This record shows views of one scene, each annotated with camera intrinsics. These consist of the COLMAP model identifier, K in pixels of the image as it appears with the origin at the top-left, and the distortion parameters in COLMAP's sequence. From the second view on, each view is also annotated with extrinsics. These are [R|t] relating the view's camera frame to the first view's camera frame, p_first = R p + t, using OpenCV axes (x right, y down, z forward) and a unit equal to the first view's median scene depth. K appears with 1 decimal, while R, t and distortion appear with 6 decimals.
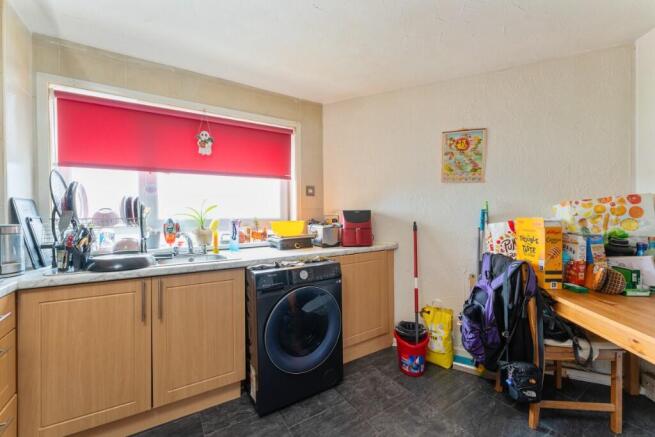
lens RADIAL K [[266.8, 0, 325.8], [0, 266.8, 217.1], [0, 0, 1]] dist [0.001937, 0.000054]
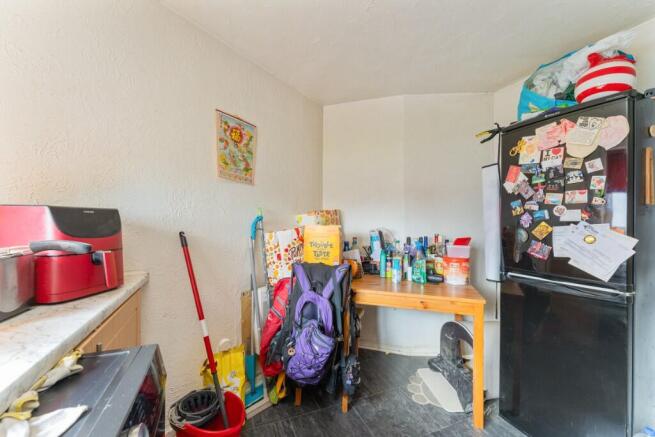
lens RADIAL K [[266.8, 0, 326.5], [0, 266.8, 220.5], [0, 0, 1]] dist [0.001937, 0.000054]
pose [[0.174461, 0.013830, 0.984567, -0.240543], [-0.003983, 0.999903, -0.013340, -0.002057], [-0.984656, -0.001594, 0.174500, 0.595042]]
